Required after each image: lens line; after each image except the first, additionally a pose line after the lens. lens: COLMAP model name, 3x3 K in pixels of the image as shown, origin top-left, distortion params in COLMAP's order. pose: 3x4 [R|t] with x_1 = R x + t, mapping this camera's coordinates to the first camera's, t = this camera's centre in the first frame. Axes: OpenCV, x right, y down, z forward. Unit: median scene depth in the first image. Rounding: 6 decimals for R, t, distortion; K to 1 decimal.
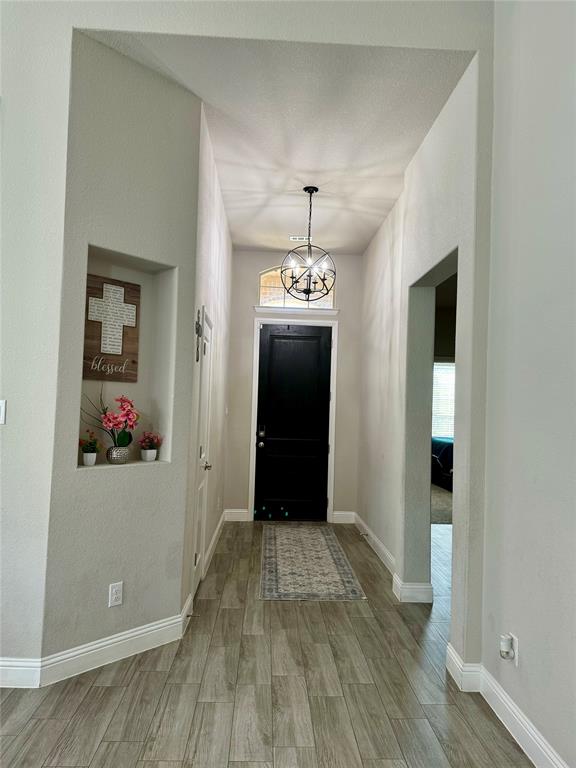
lens RADIAL K [[539.9, 0, 288.9], [0, 539.9, 386.7], [0, 0, 1]] dist [0.022854, -0.050134]
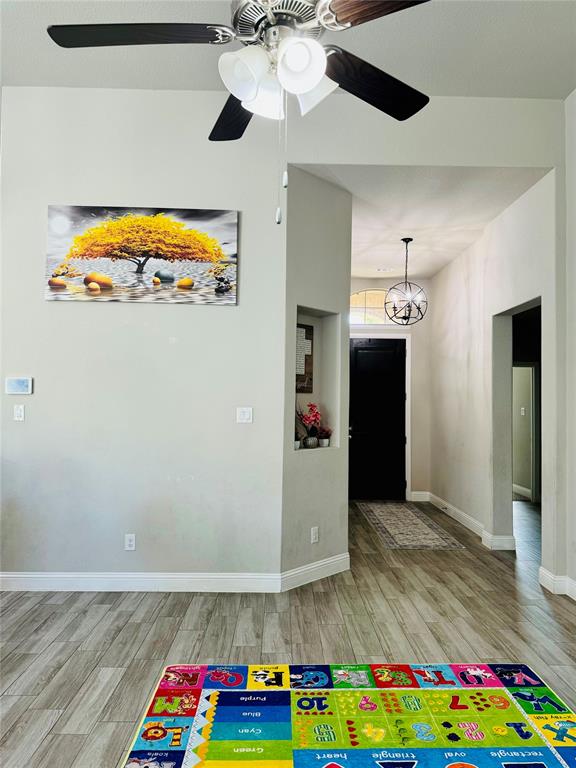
lens RADIAL K [[539.9, 0, 286.7], [0, 539.9, 384.6], [0, 0, 1]] dist [0.022854, -0.050134]
pose [[0.999152, -0.022260, -0.034635, -0.305264], [0.022306, 0.999751, 0.000963, -0.034032], [0.034605, -0.001735, 0.999400, -0.451062]]
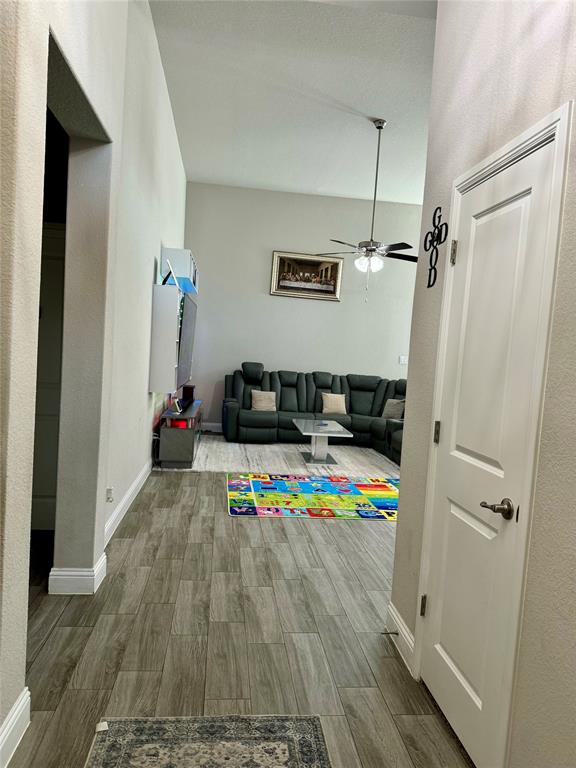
lens RADIAL K [[539.9, 0, 287.7], [0, 539.9, 383.6], [0, 0, 1]] dist [0.022854, -0.050134]
pose [[-0.992764, -0.088865, -0.080766, 0.055006], [-0.090803, 0.995655, 0.020637, 0.086315], [0.078581, 0.027821, -0.996519, 1.815731]]
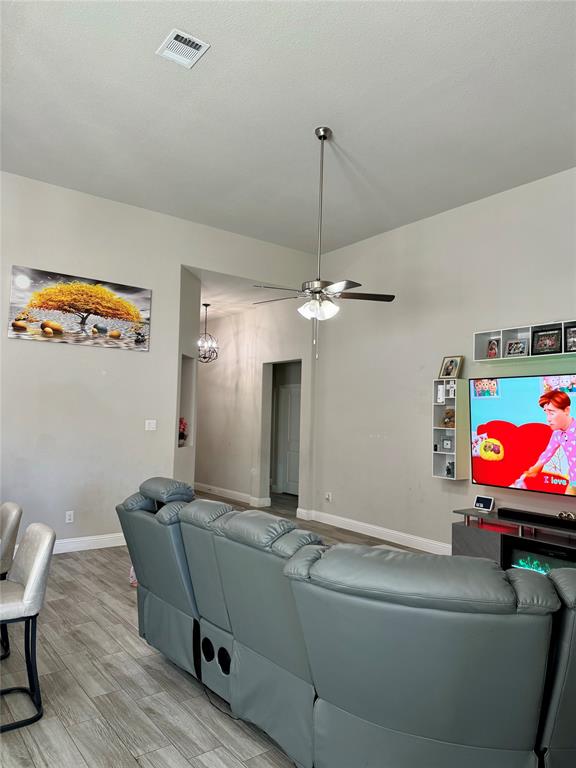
lens RADIAL K [[539.9, 0, 288.1], [0, 539.9, 384.6], [0, 0, 1]] dist [0.022854, -0.050134]
pose [[0.824243, 0.013601, 0.566072, -1.152750], [-0.006795, 0.999877, -0.014130, -0.082546], [-0.566195, 0.007800, 0.824235, -1.061321]]
